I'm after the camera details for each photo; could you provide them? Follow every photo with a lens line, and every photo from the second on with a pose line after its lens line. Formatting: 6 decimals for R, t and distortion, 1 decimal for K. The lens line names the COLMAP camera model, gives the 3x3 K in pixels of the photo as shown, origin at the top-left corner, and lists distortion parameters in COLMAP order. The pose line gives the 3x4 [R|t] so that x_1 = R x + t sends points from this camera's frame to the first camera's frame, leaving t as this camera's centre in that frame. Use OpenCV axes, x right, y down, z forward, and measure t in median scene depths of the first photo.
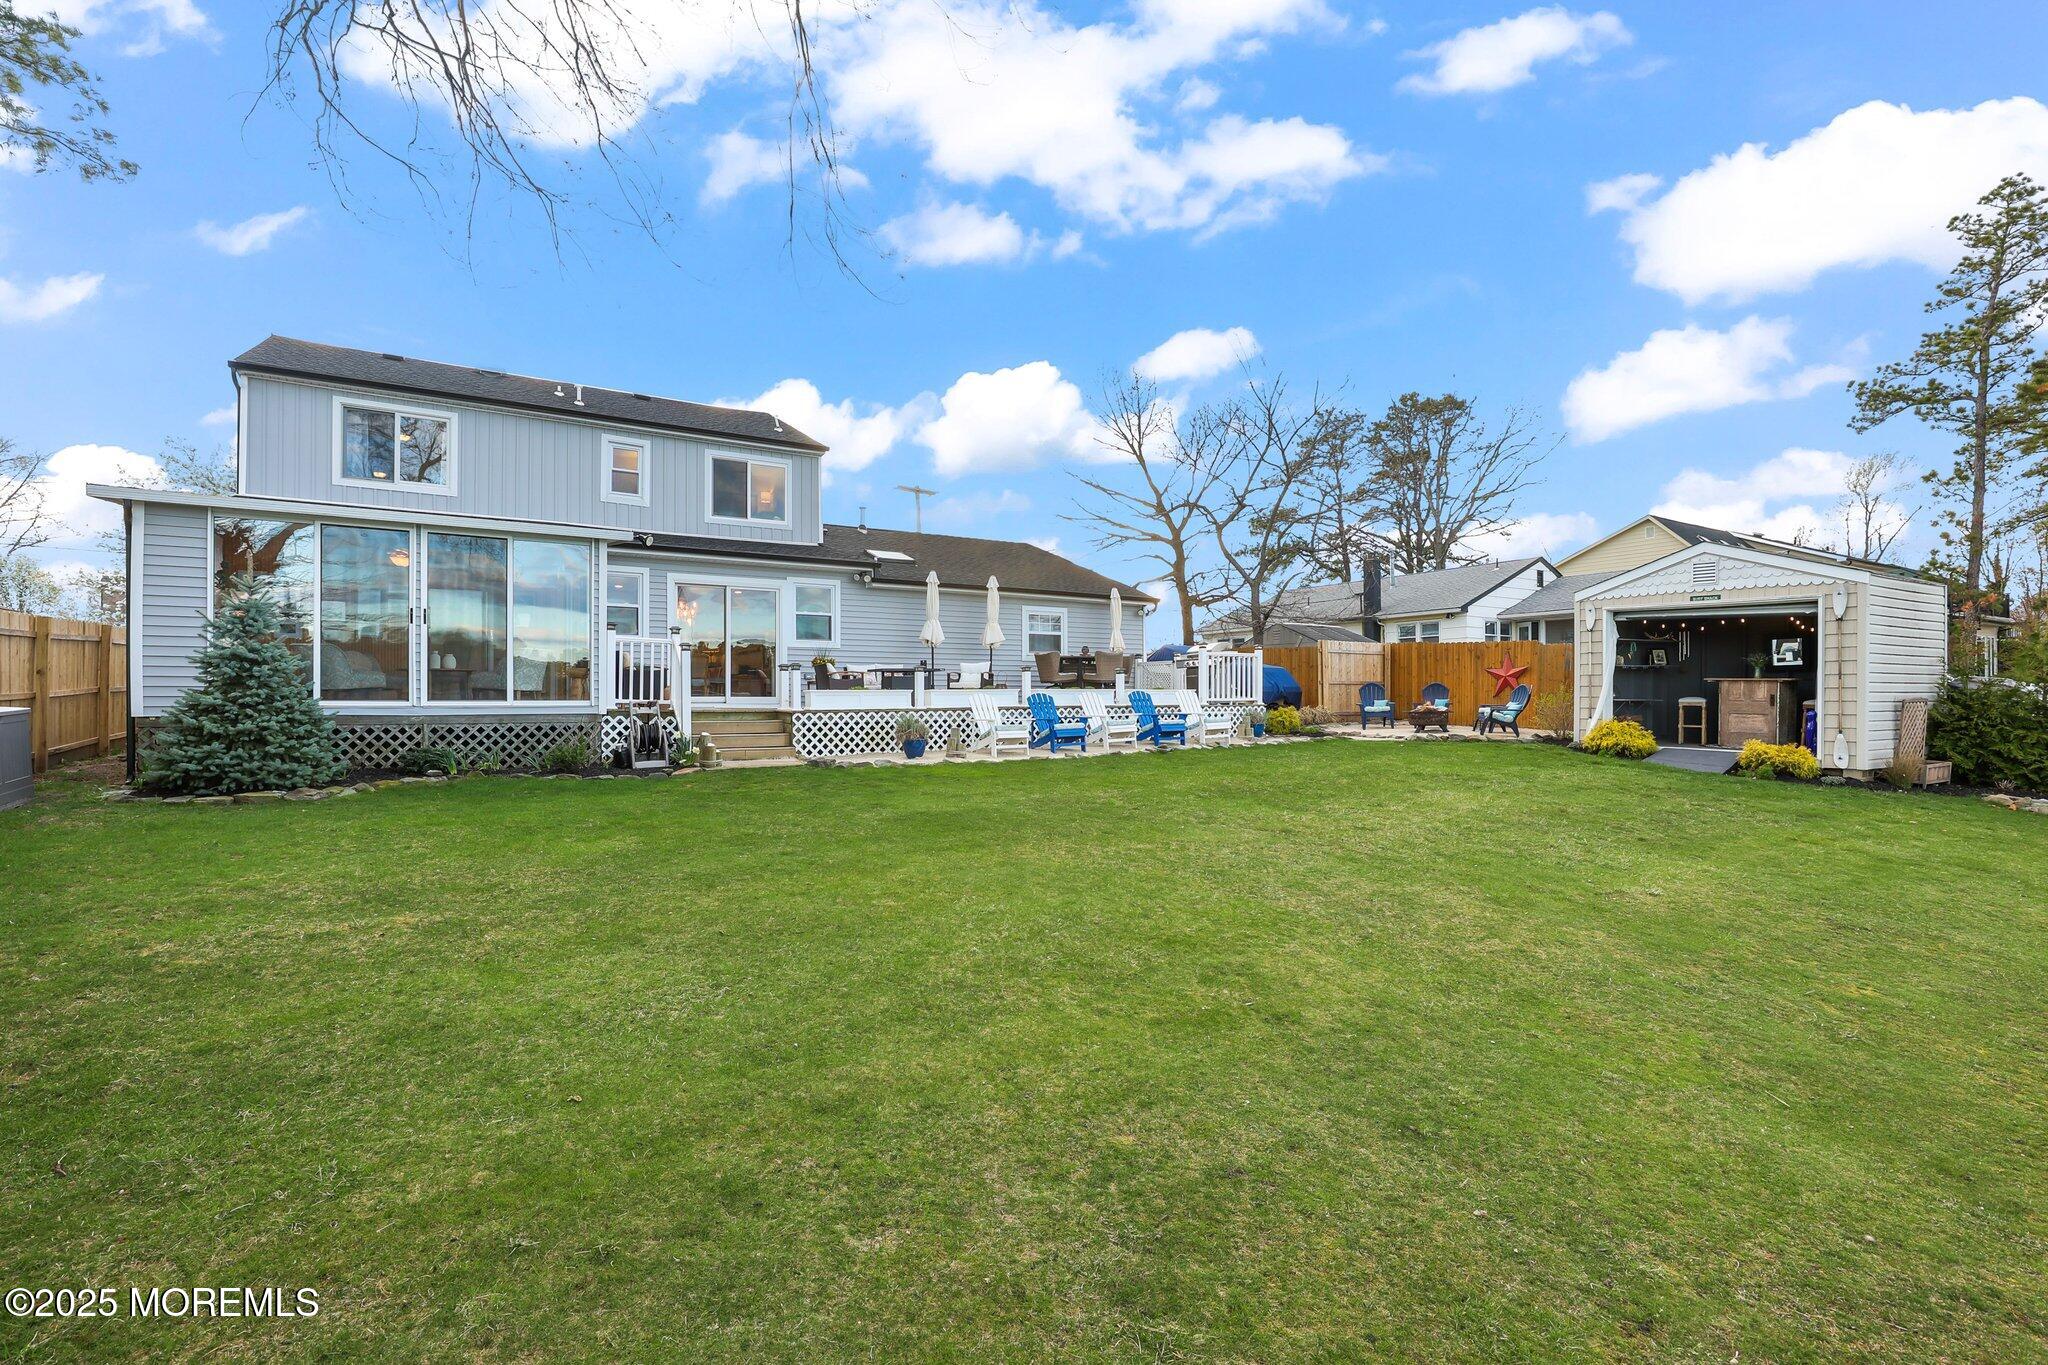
lens RADIAL K [[944.8, 0, 1028.8], [0, 944.8, 700.0], [0, 0, 1]] dist [-0.017099, 0.000511]
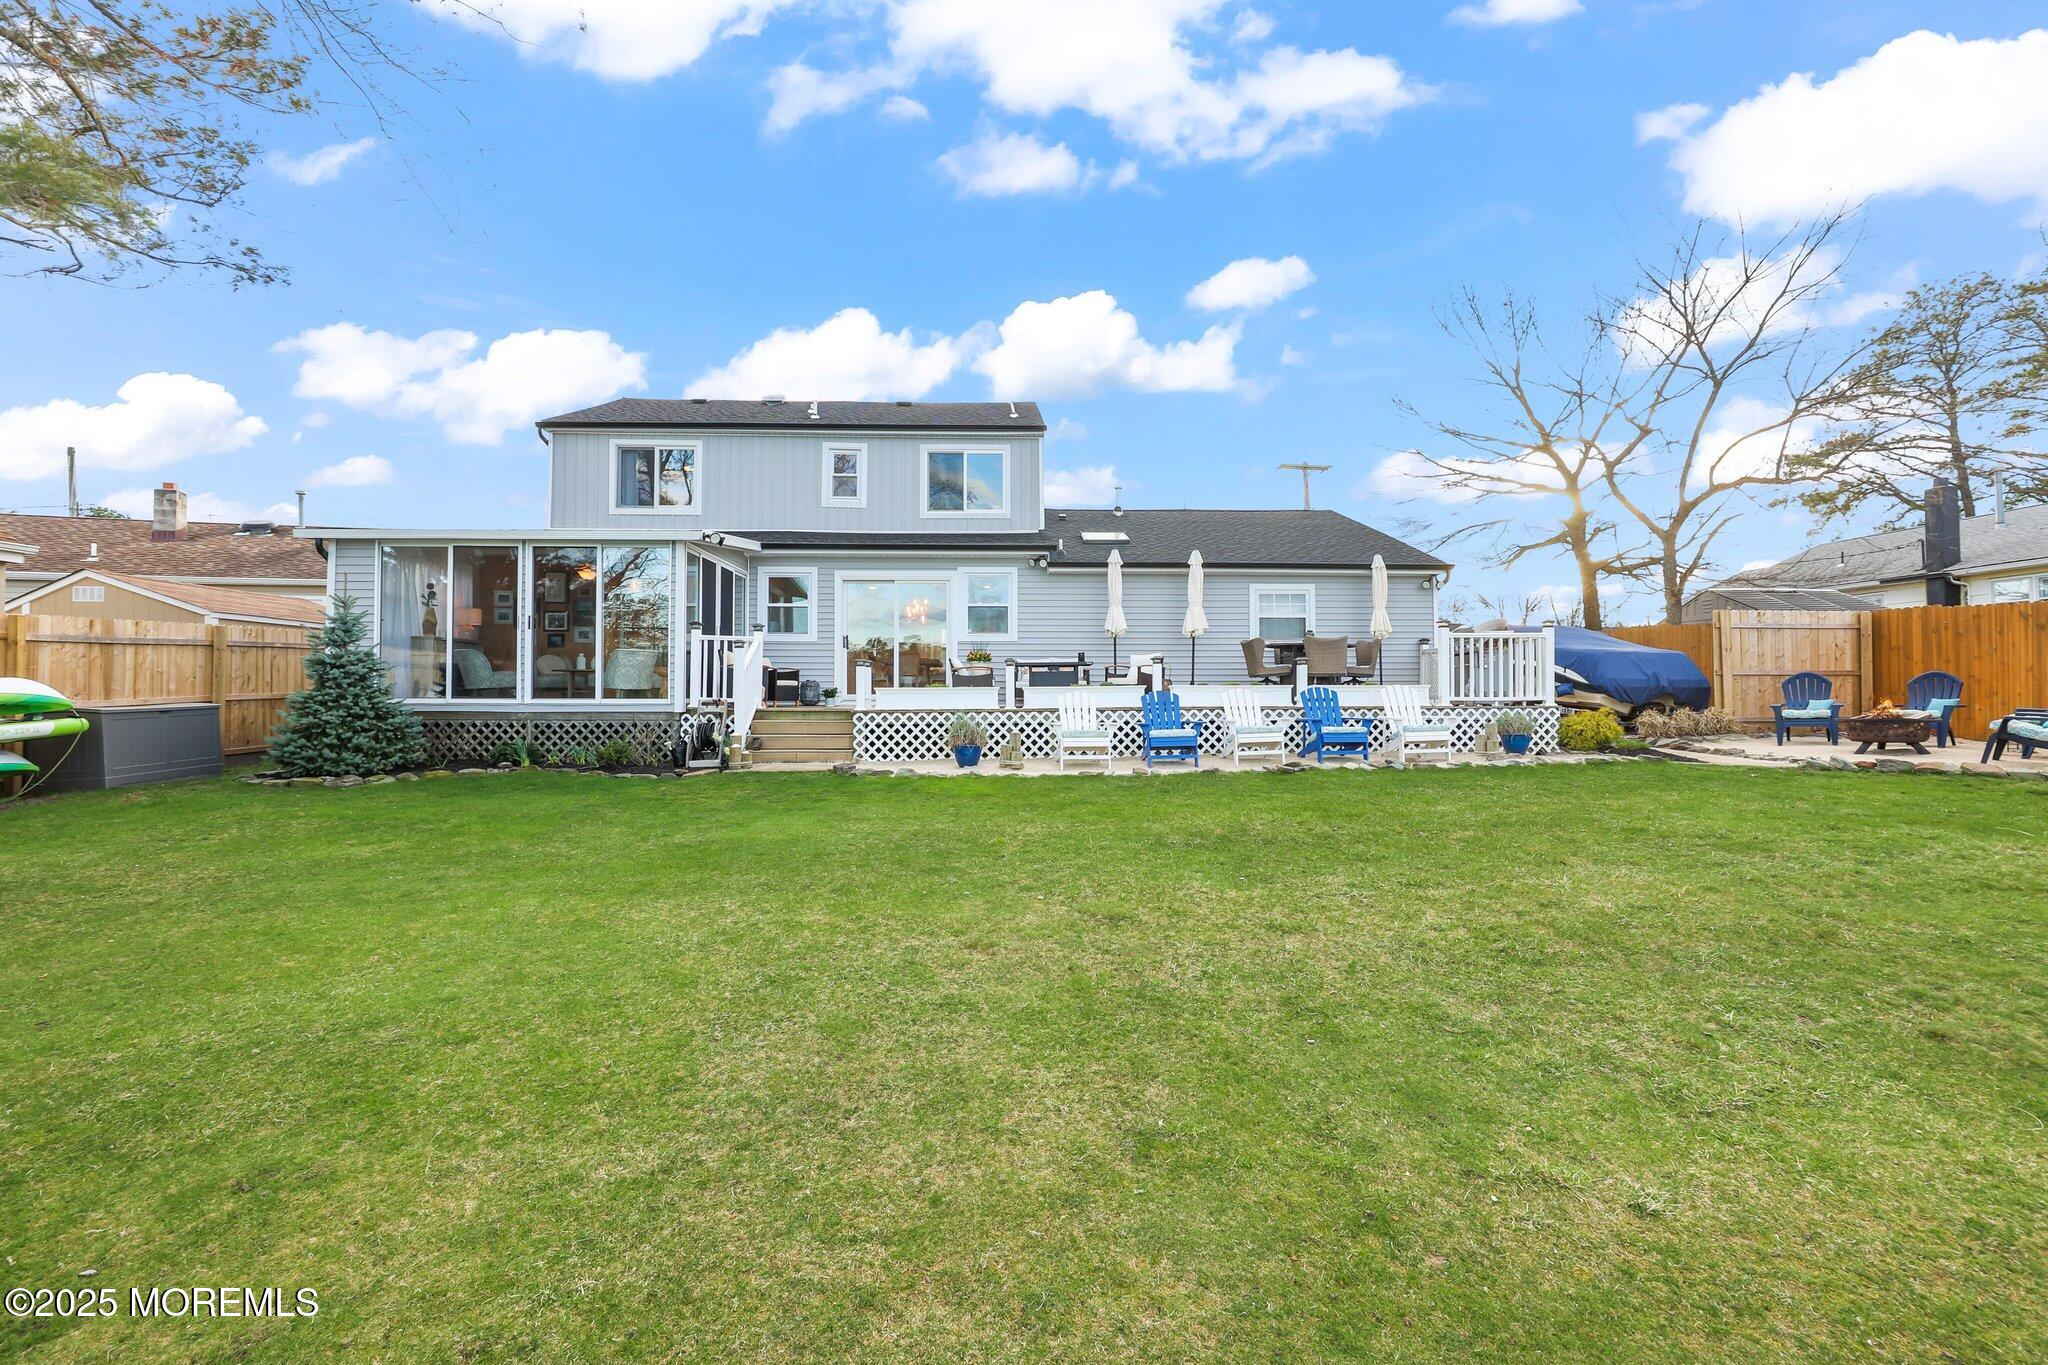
lens RADIAL K [[935.2, 0, 1024.1], [0, 935.2, 691.2], [0, 0, 1]] dist [-0.014755, 0.000602]
pose [[0.863335, -0.000490, -0.504631, 0.297334], [-0.001449, 0.999993, -0.003450, -0.003777], [0.504629, 0.003709, 0.863328, 0.248205]]
